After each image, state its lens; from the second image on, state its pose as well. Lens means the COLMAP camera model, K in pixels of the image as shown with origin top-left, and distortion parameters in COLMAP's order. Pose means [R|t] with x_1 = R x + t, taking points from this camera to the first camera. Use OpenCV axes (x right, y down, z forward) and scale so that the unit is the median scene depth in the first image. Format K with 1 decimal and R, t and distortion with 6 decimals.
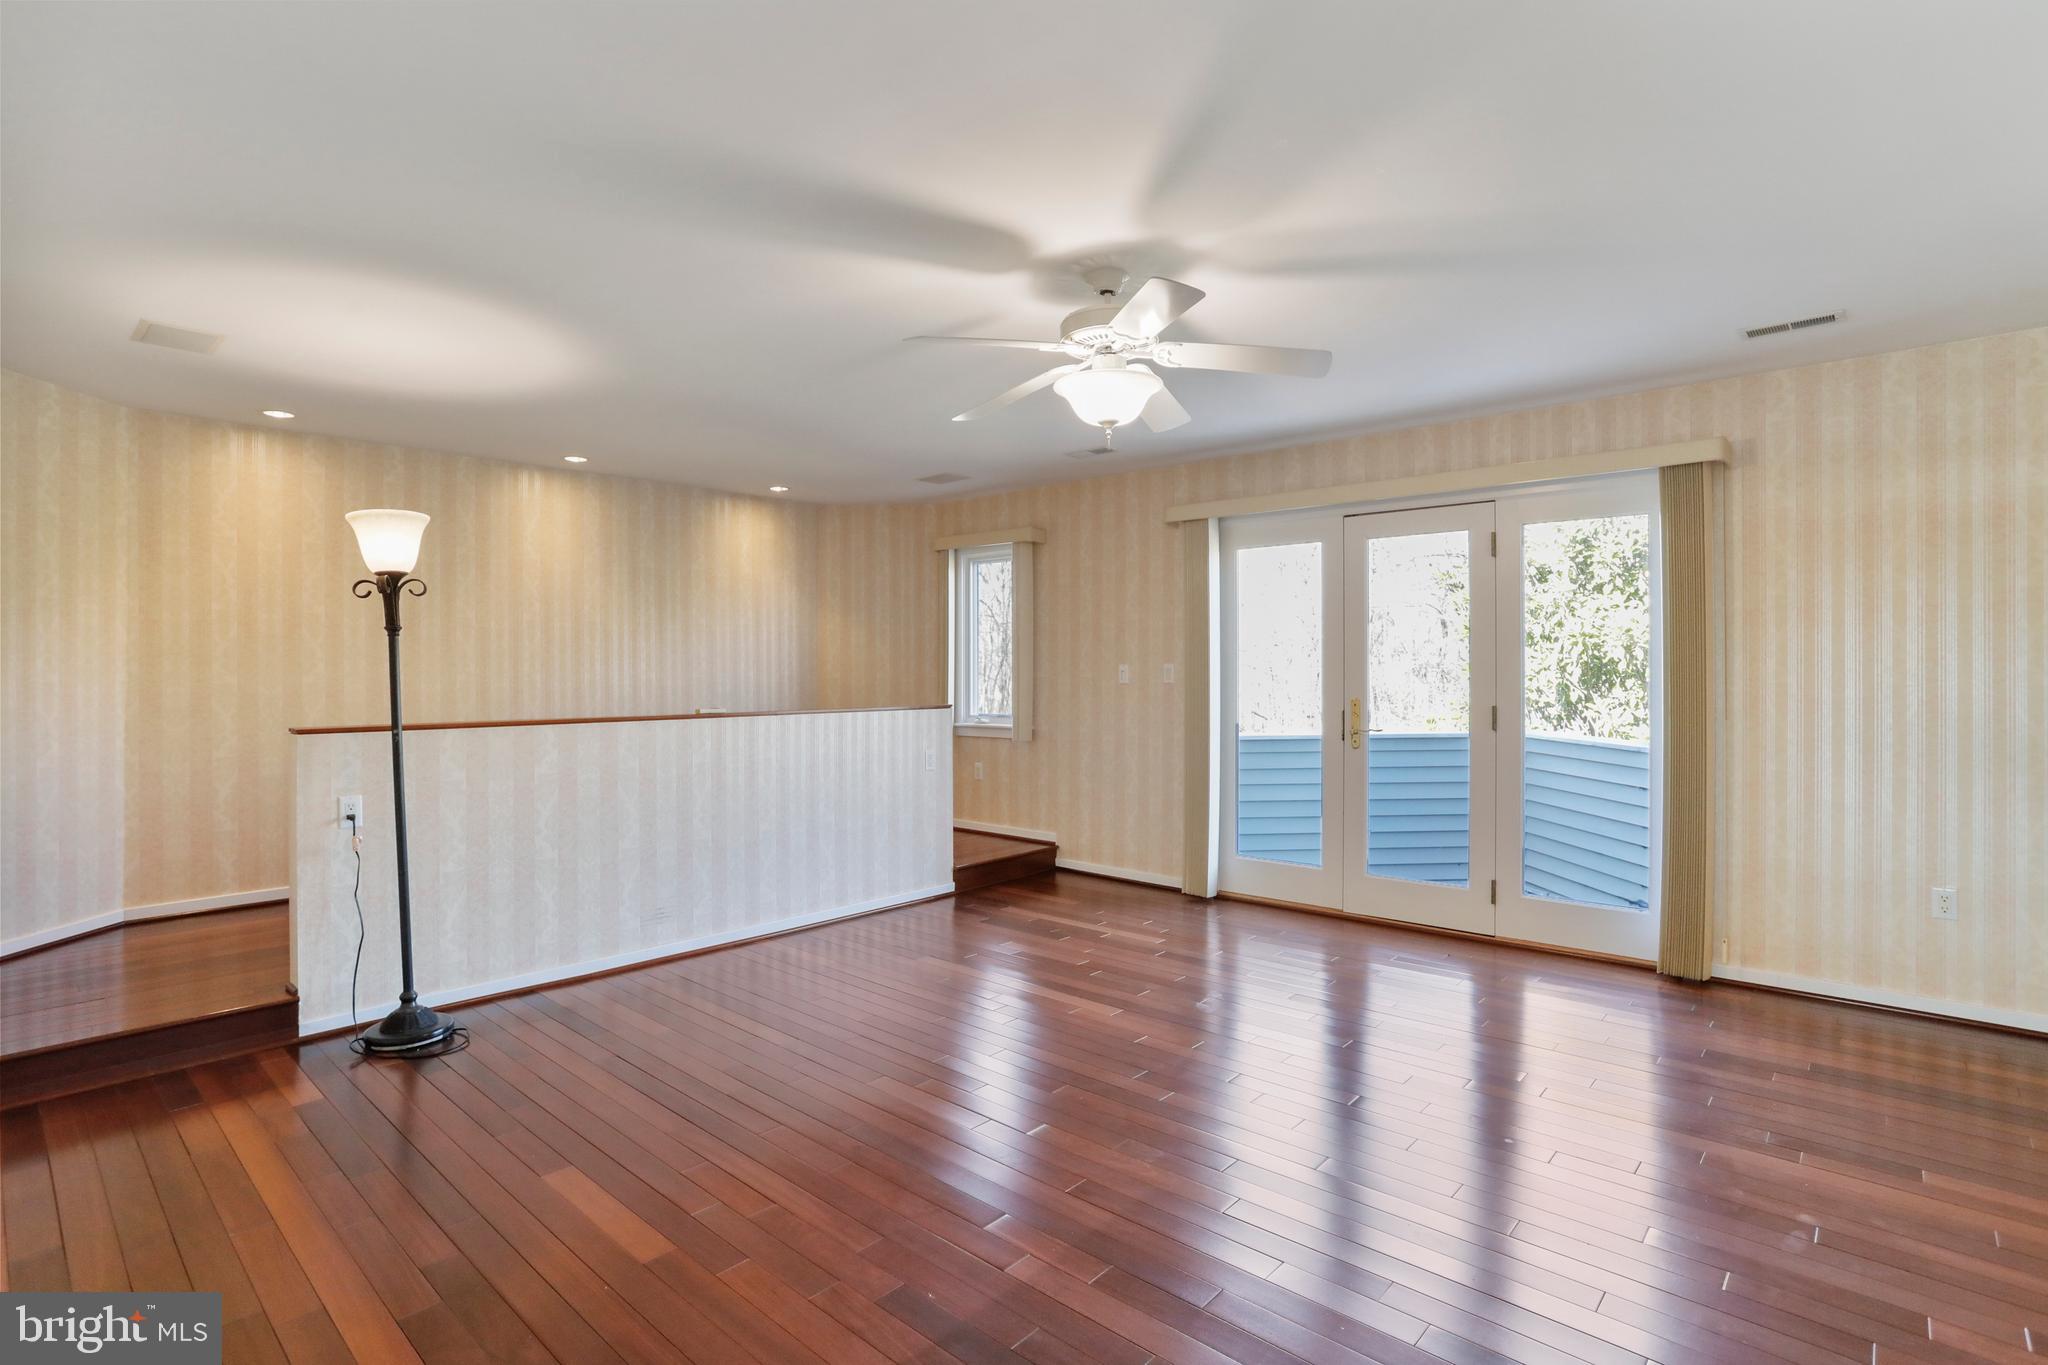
lens RADIAL K [[1006.6, 0, 1030.3], [0, 1006.6, 675.3], [0, 0, 1]] dist [-0.032394, 0.008778]
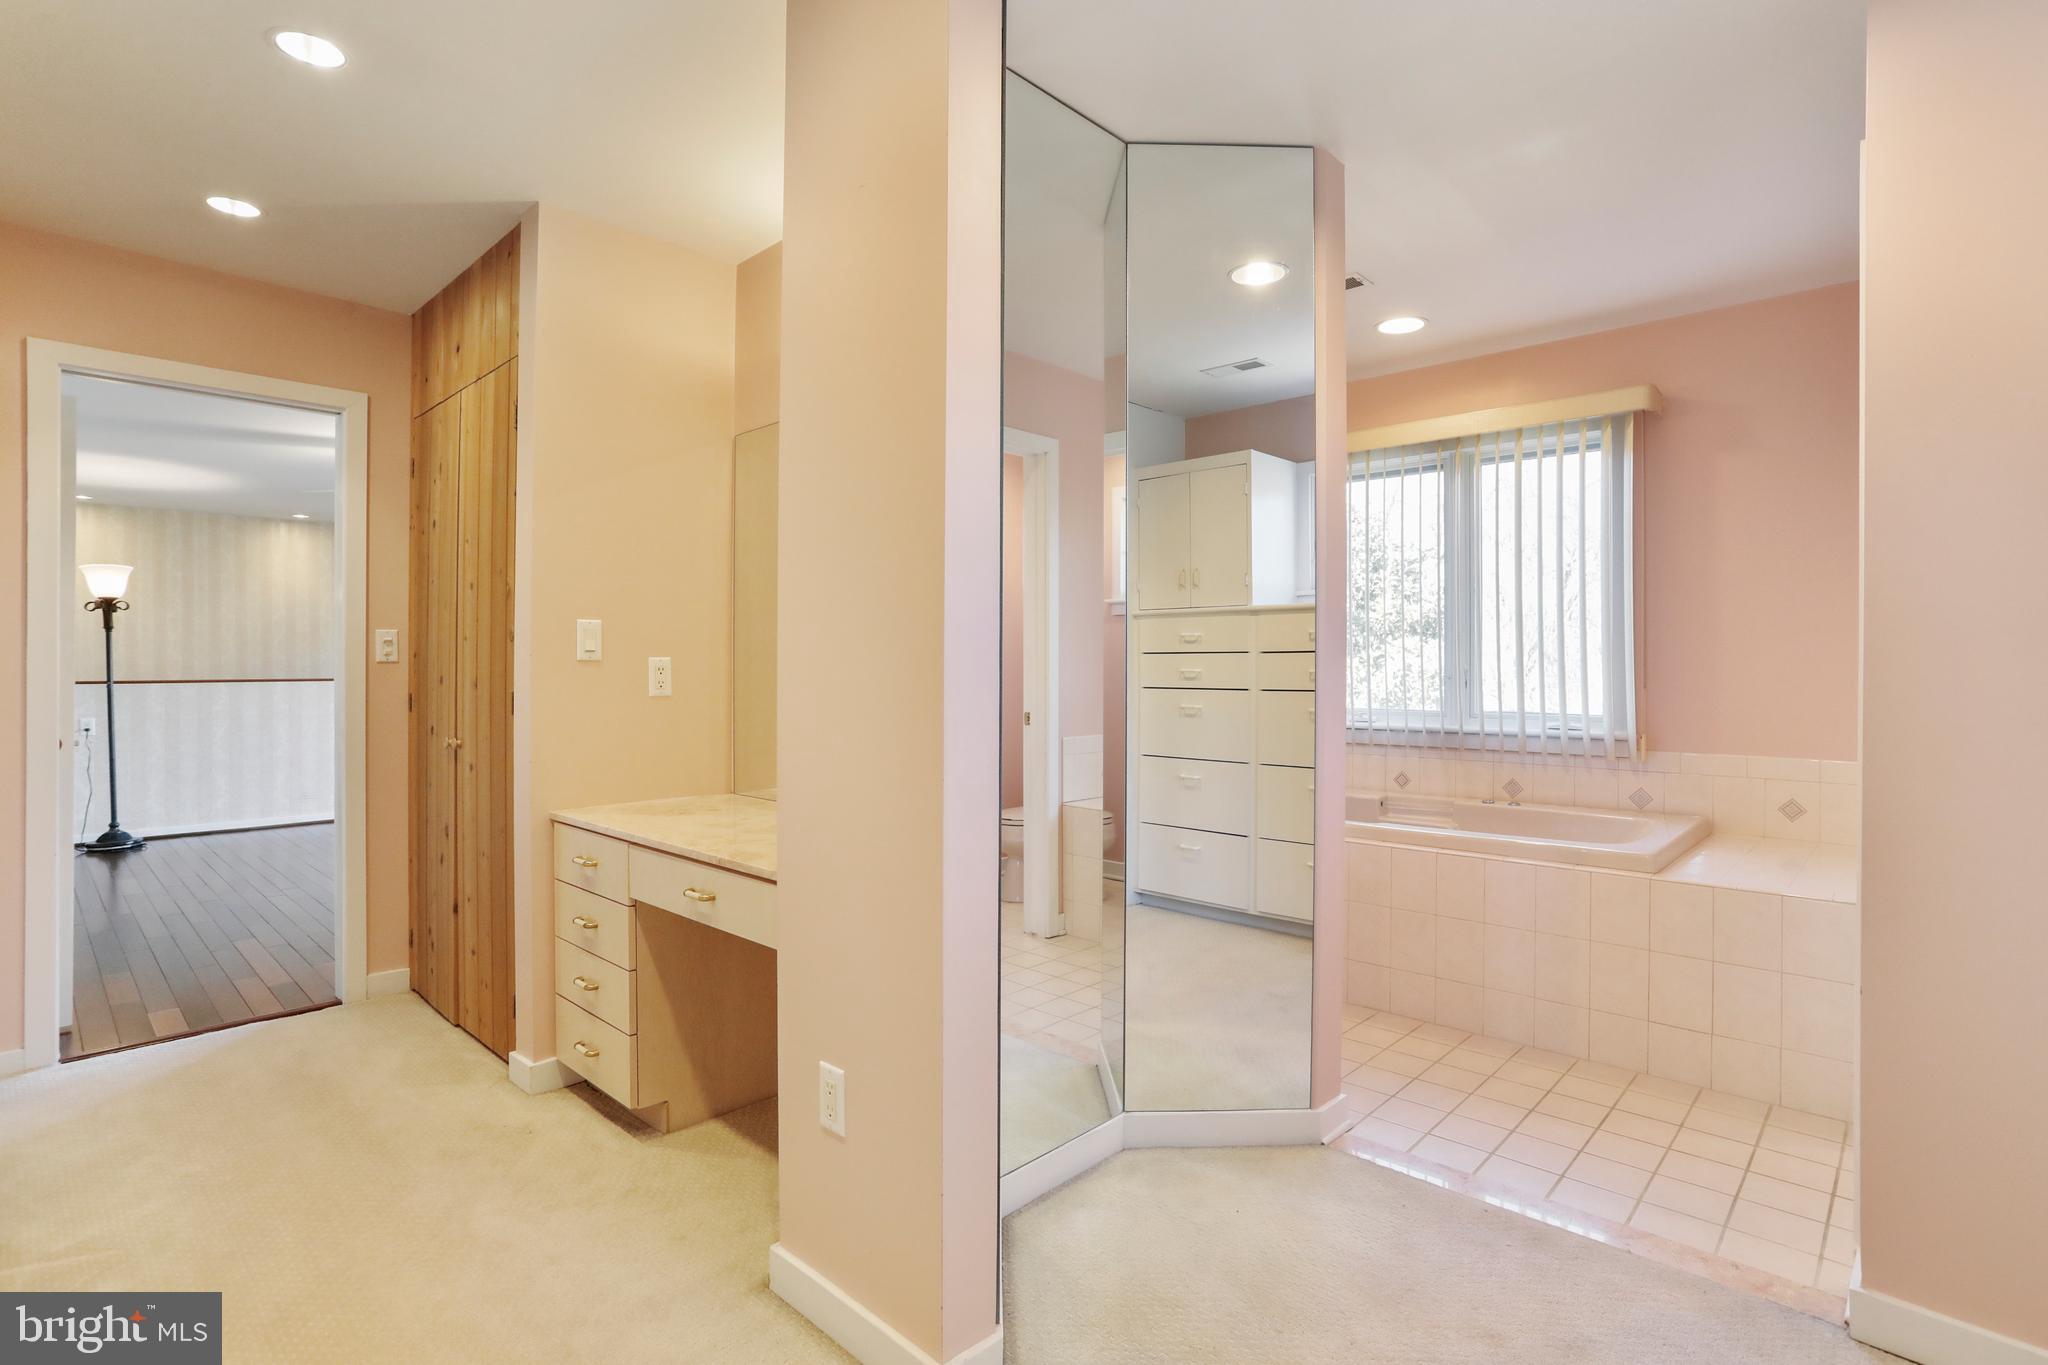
lens RADIAL K [[1006.6, 0, 1037.8], [0, 1006.6, 674.8], [0, 0, 1]] dist [-0.032394, 0.008778]
pose [[0.999582, -0.000878, -0.028894, 0.936088], [0.001233, 0.999924, 0.012275, 0.015791], [0.028881, -0.012305, 0.999507, -0.642130]]
